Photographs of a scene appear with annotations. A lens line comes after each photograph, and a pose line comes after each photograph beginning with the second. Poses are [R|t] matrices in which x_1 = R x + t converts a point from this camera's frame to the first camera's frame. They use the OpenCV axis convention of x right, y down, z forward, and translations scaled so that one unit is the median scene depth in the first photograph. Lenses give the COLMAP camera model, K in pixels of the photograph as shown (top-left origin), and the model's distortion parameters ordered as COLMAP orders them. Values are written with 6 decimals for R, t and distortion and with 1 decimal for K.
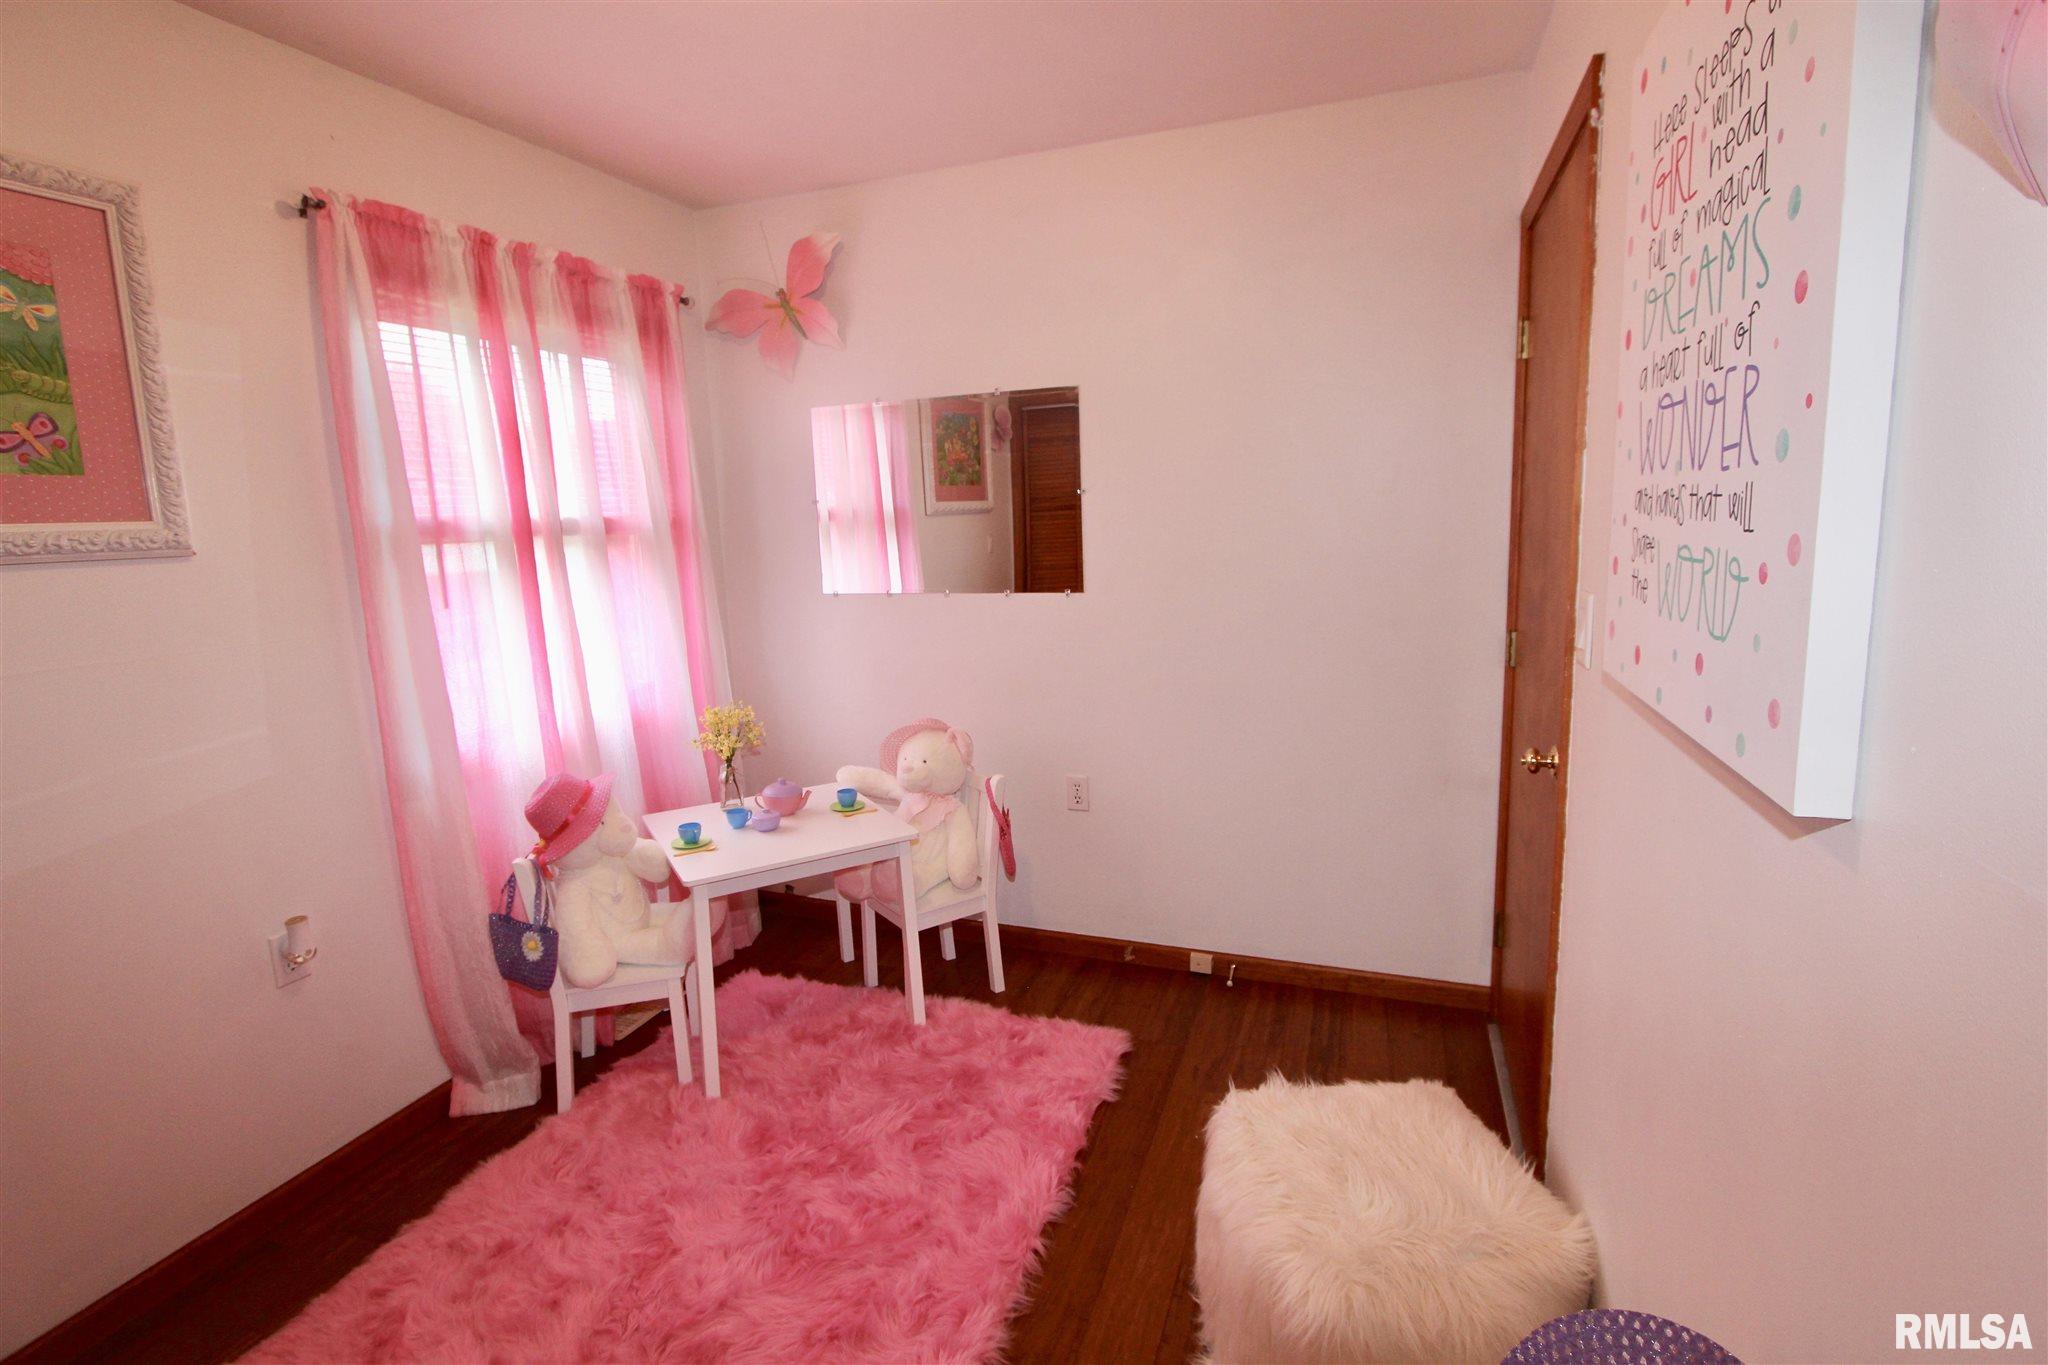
lens RADIAL K [[939.0, 0, 1025.5], [0, 939.0, 652.4], [0, 0, 1]] dist [-0.019357, 0.003844]
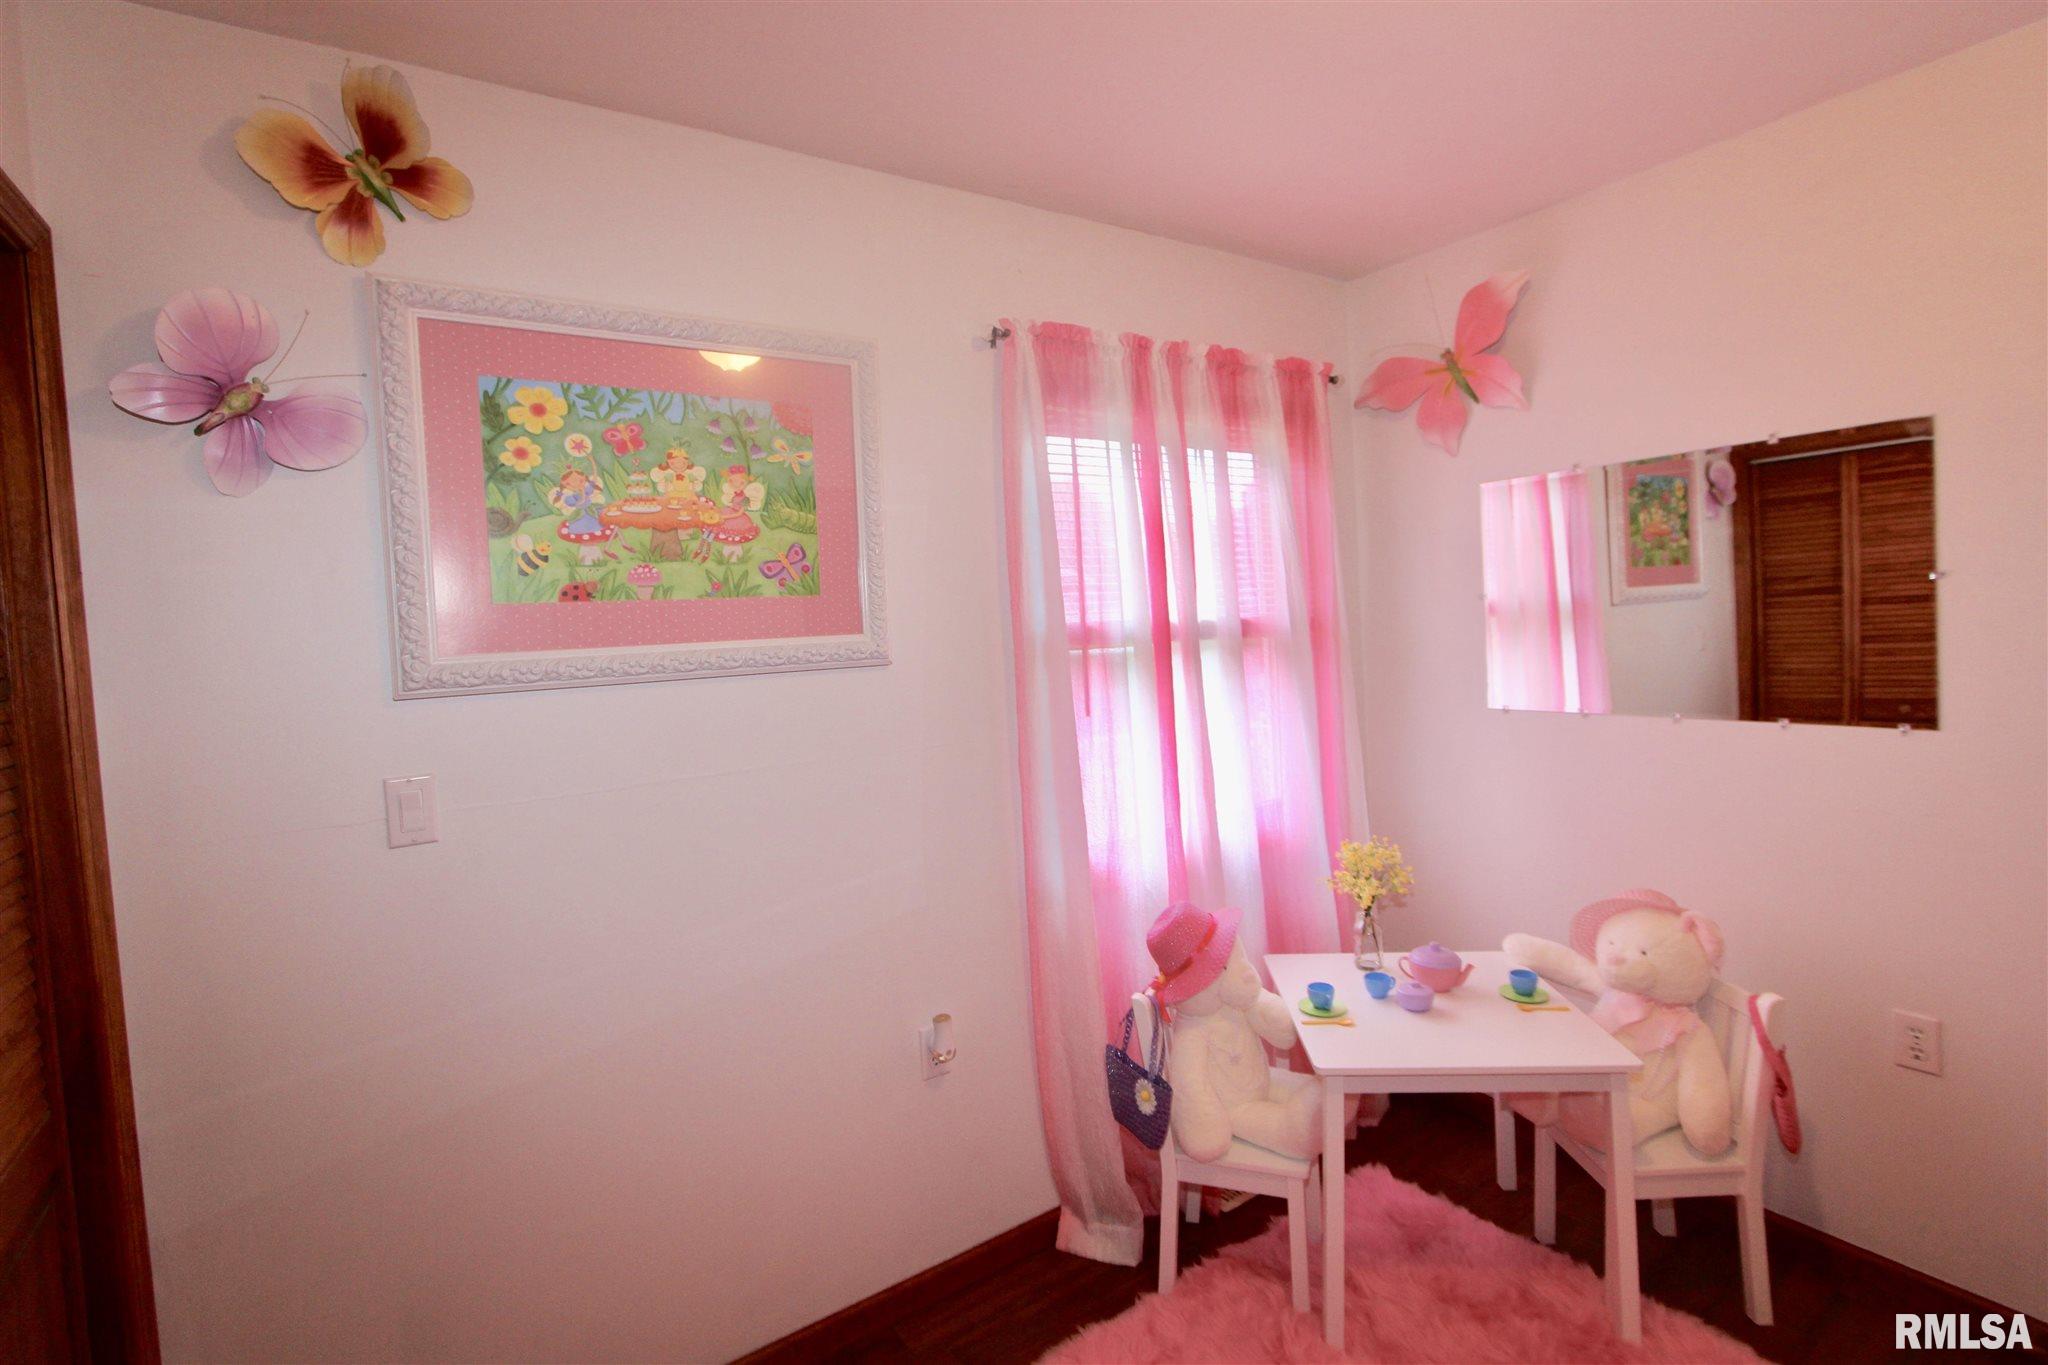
lens RADIAL K [[939.0, 0, 1025.5], [0, 939.0, 652.4], [0, 0, 1]] dist [-0.019357, 0.003844]
pose [[0.810741, 0.013777, -0.585243, -0.085813], [-0.065430, 0.995592, -0.067203, -0.038287], [0.581737, 0.092776, 0.808069, 0.139436]]
